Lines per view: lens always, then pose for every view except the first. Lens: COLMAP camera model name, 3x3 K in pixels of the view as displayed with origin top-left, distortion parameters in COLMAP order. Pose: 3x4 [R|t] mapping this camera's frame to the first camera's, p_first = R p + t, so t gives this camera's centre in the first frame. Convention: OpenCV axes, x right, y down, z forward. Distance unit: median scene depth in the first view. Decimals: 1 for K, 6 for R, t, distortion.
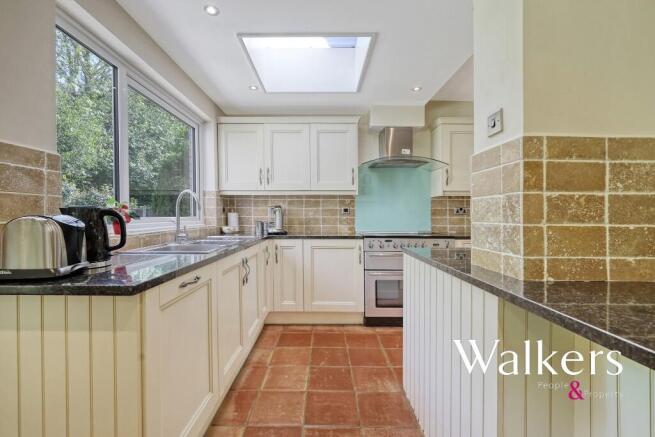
lens RADIAL K [[291.4, 0, 319.8], [0, 291.4, 222.1], [0, 0, 1]] dist [0.000320, -0.000049]
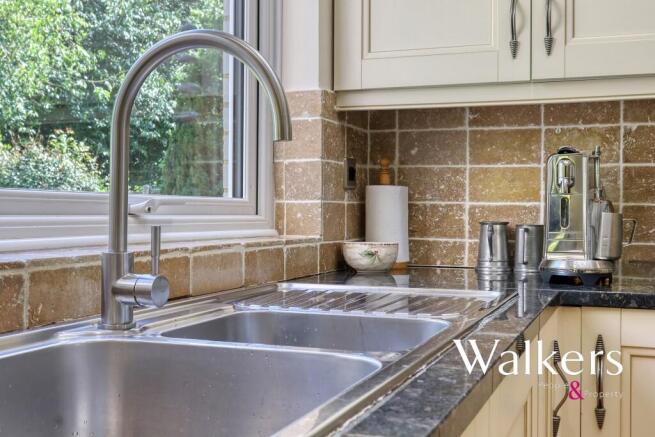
lens RADIAL K [[796.4, 0, 327.5], [0, 796.4, 218.5], [0, 0, 1]] dist [0.013472, 0.014584]
pose [[0.942802, 0.007333, -0.333272, -0.124692], [-0.014485, 0.999715, -0.018979, 0.007841], [0.333037, 0.022720, 0.942640, 0.362423]]
